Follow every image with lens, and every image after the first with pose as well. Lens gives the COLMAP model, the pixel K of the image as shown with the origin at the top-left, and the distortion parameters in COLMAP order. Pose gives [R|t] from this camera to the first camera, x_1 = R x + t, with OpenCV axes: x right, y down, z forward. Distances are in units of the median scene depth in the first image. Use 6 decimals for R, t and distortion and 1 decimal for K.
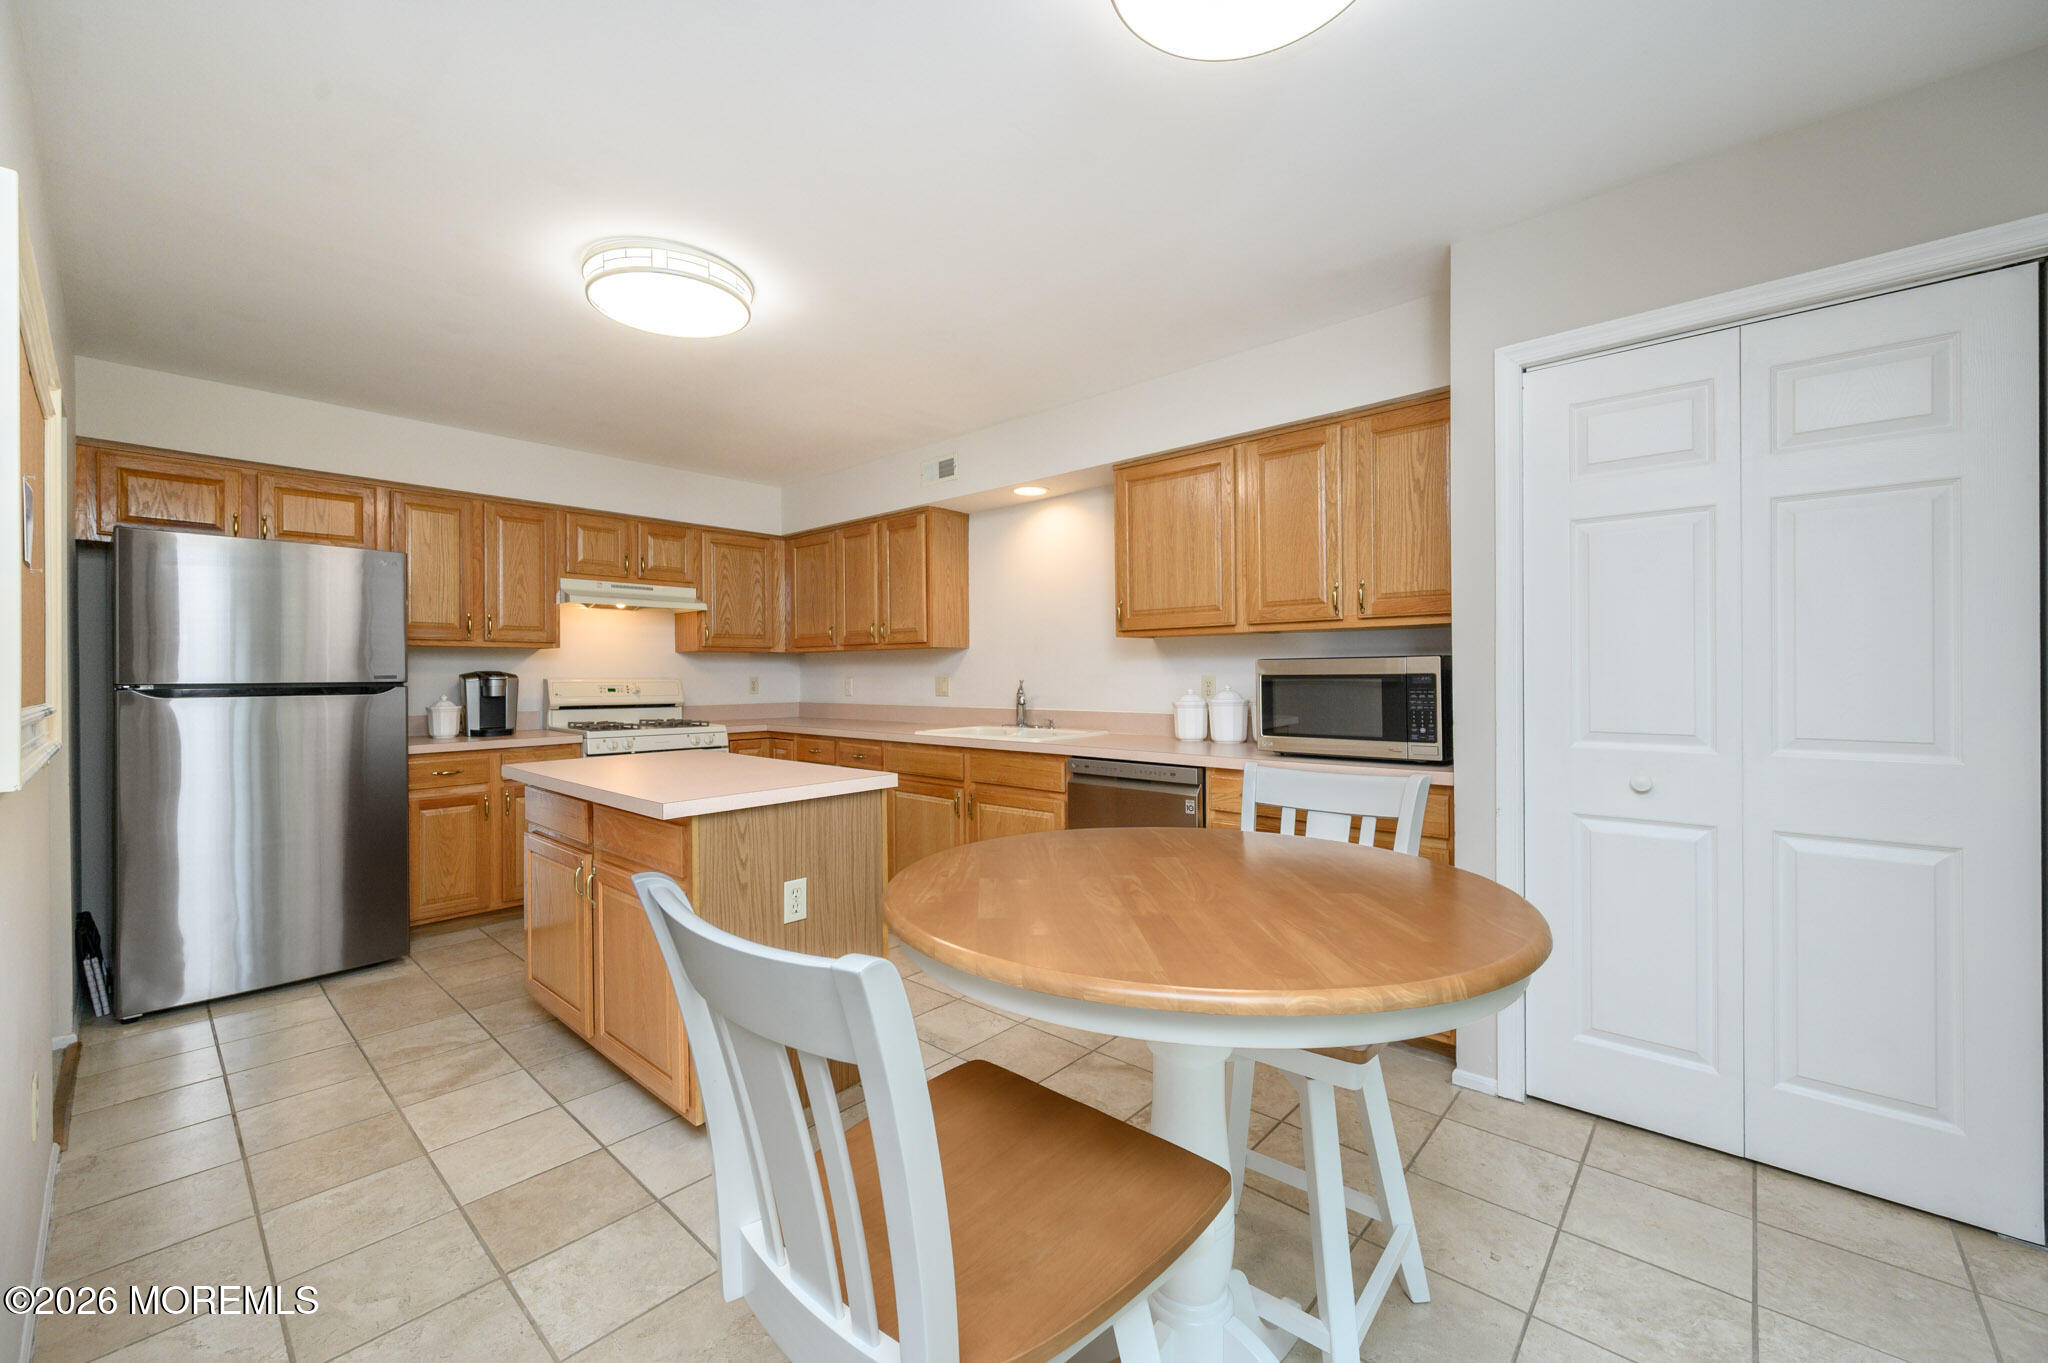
lens RADIAL K [[804.2, 0, 1016.4], [0, 804.2, 675.8], [0, 0, 1]] dist [-0.000215, -0.000006]
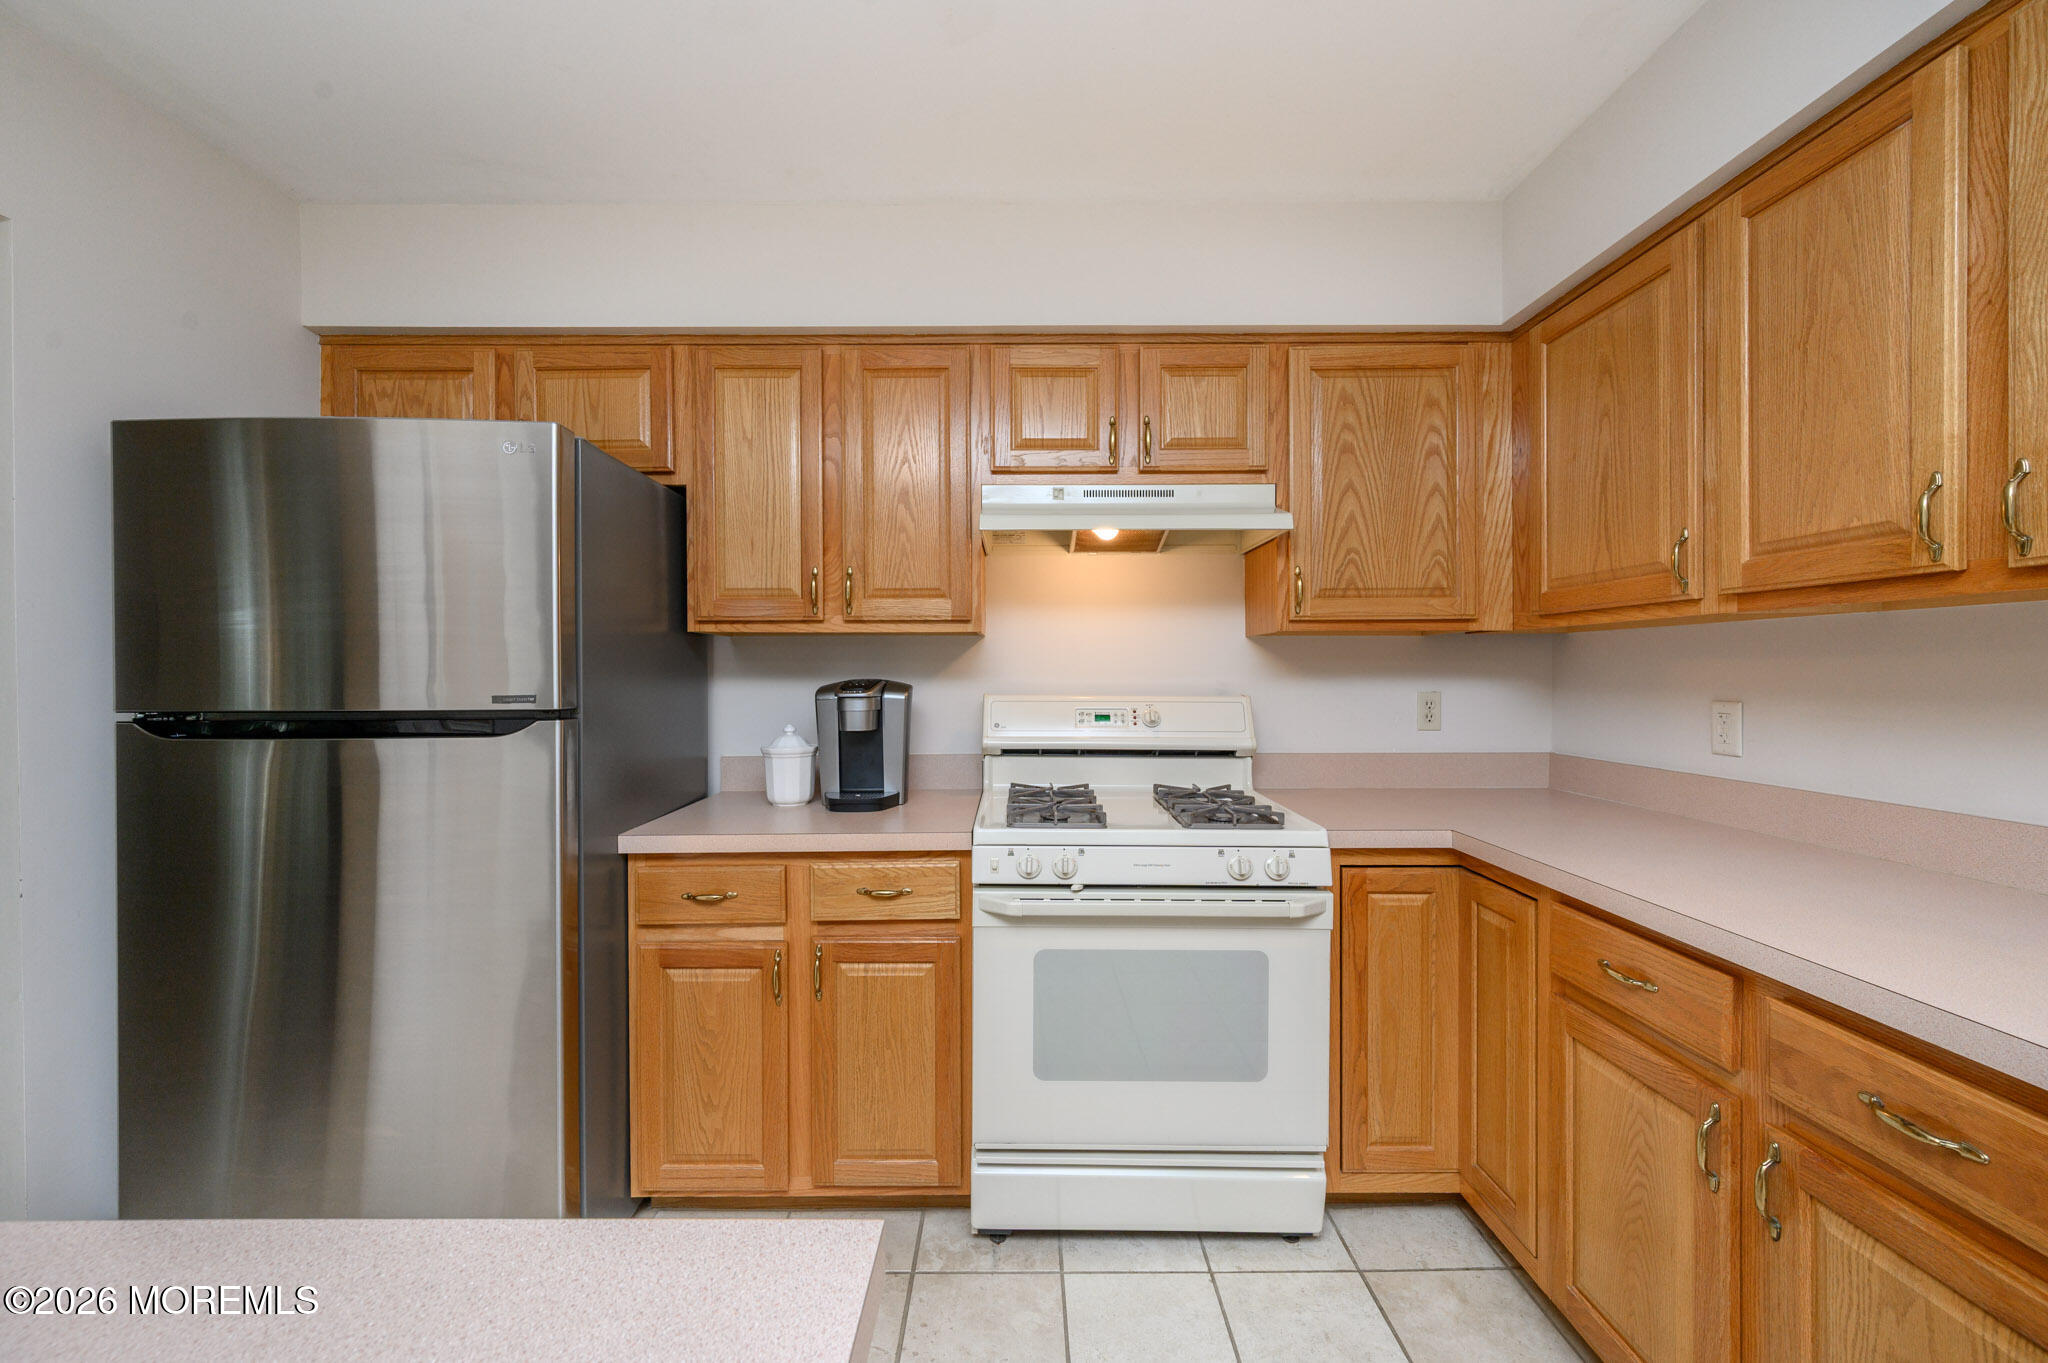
lens RADIAL K [[804.2, 0, 1016.4], [0, 804.2, 675.8], [0, 0, 1]] dist [-0.000215, -0.000006]
pose [[0.671317, 0.007152, -0.741136, -0.218085], [0.000043, 0.999953, 0.009689, -0.014062], [0.741171, -0.006536, 0.671285, 0.765682]]
